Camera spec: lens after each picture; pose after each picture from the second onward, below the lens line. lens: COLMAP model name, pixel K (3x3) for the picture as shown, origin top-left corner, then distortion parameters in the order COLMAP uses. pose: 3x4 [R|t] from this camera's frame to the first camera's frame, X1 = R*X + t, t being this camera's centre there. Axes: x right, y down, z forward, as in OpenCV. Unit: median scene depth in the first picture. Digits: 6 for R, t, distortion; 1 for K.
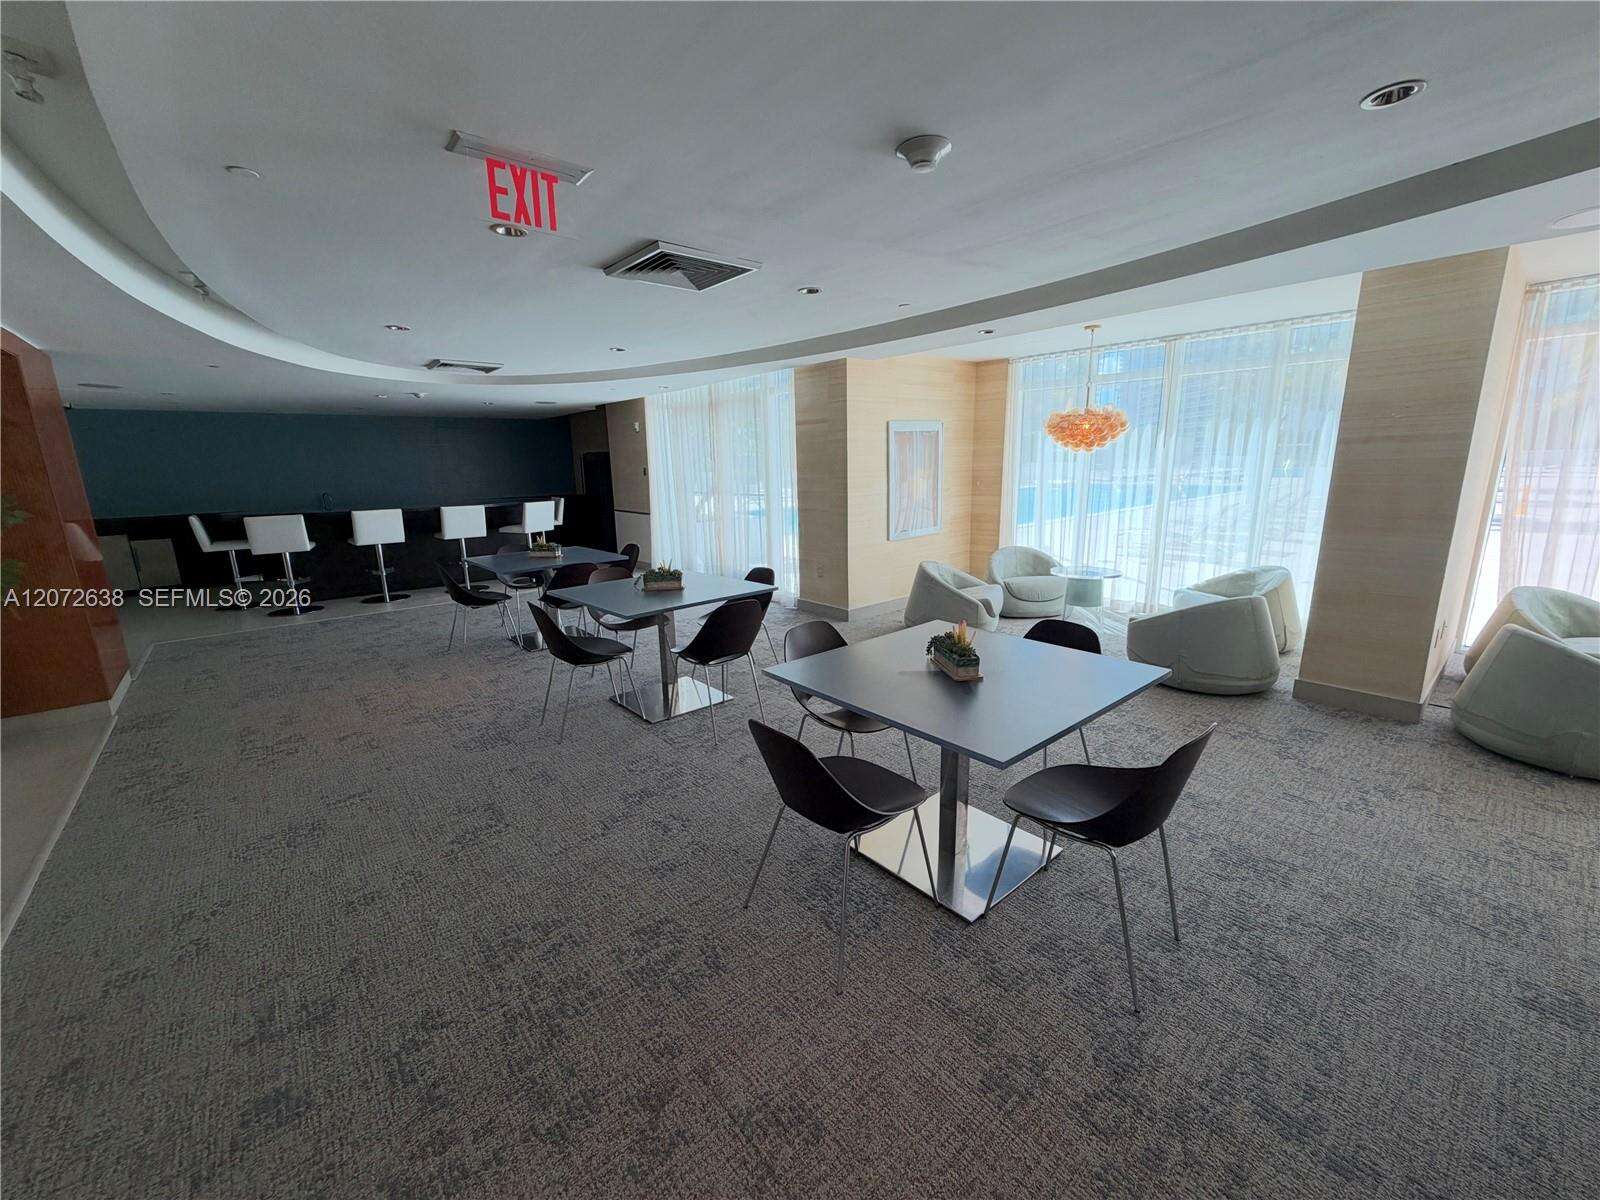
lens RADIAL K [[641.0, 0, 802.1], [0, 641.0, 597.2], [0, 0, 1]] dist [-0.002706, 0.000013]
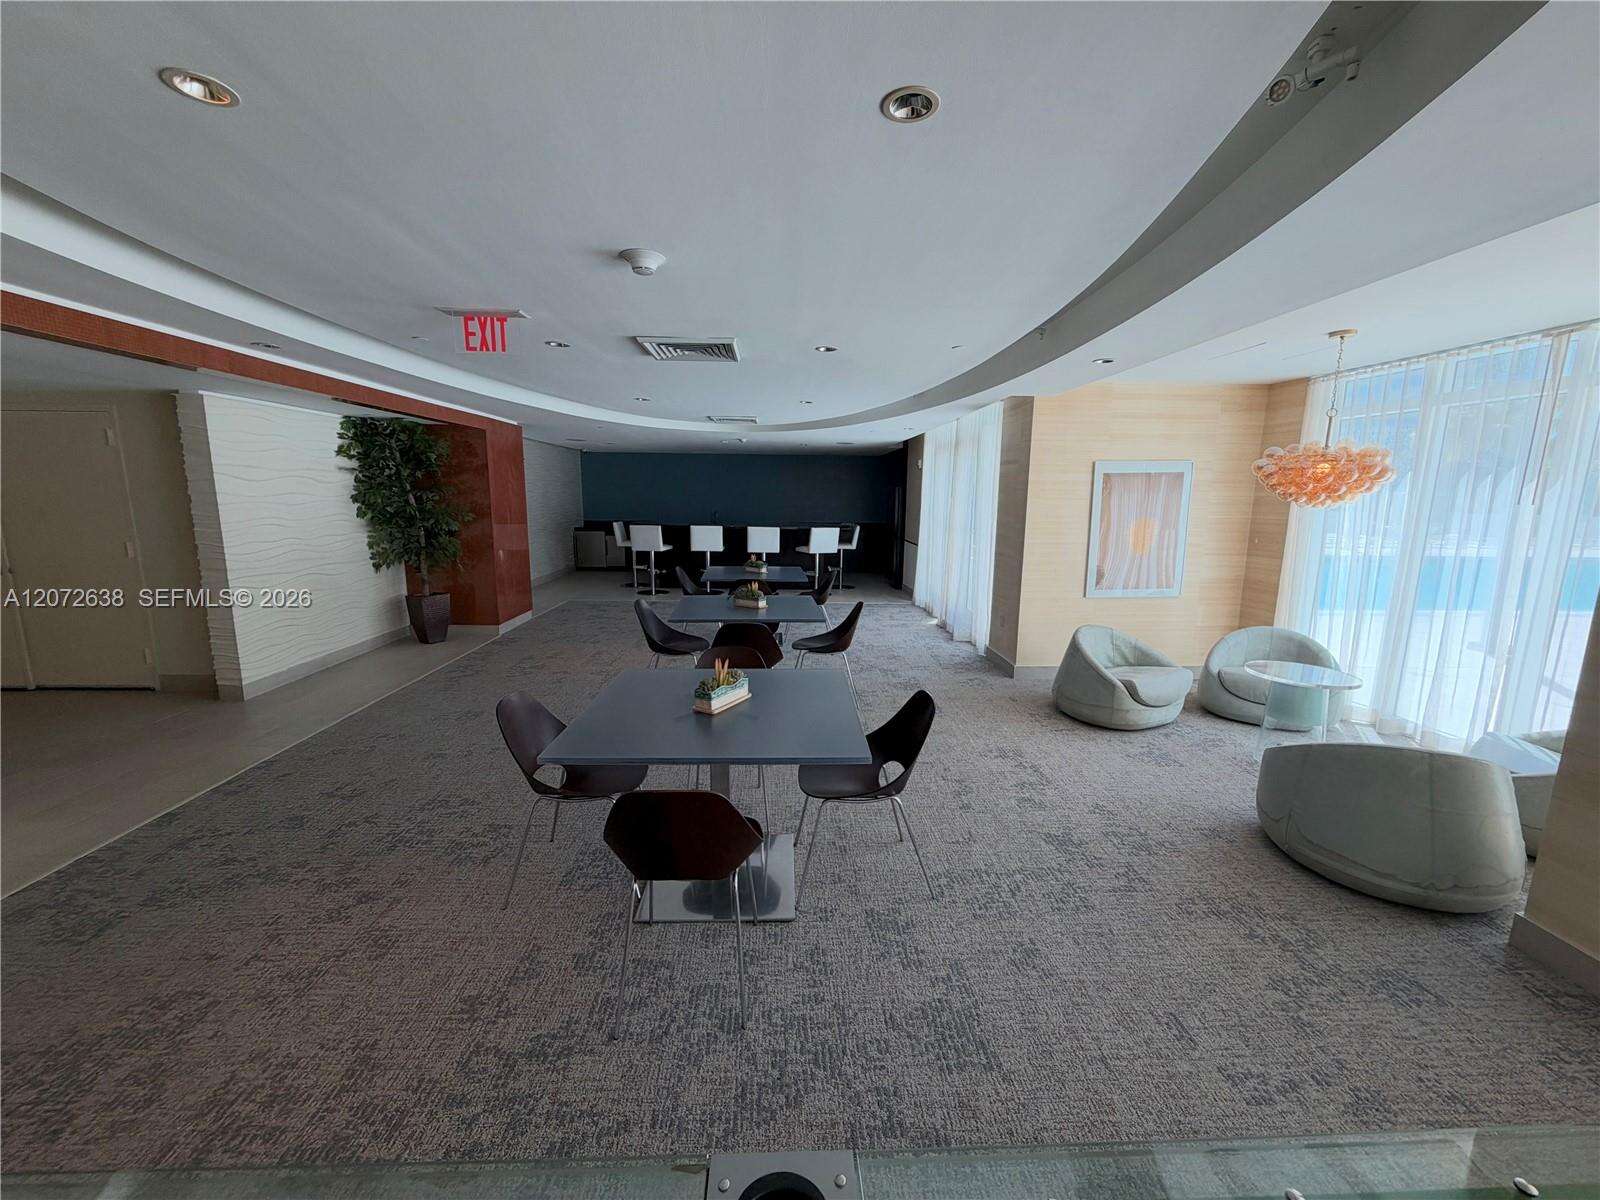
lens RADIAL K [[641.0, 0, 802.9], [0, 641.0, 602.1], [0, 0, 1]] dist [-0.002706, 0.000013]
pose [[0.778500, 0.135001, -0.612954, 0.379462], [-0.158366, 0.987246, 0.016299, -0.036720], [0.607337, 0.084383, 0.789950, 0.085010]]
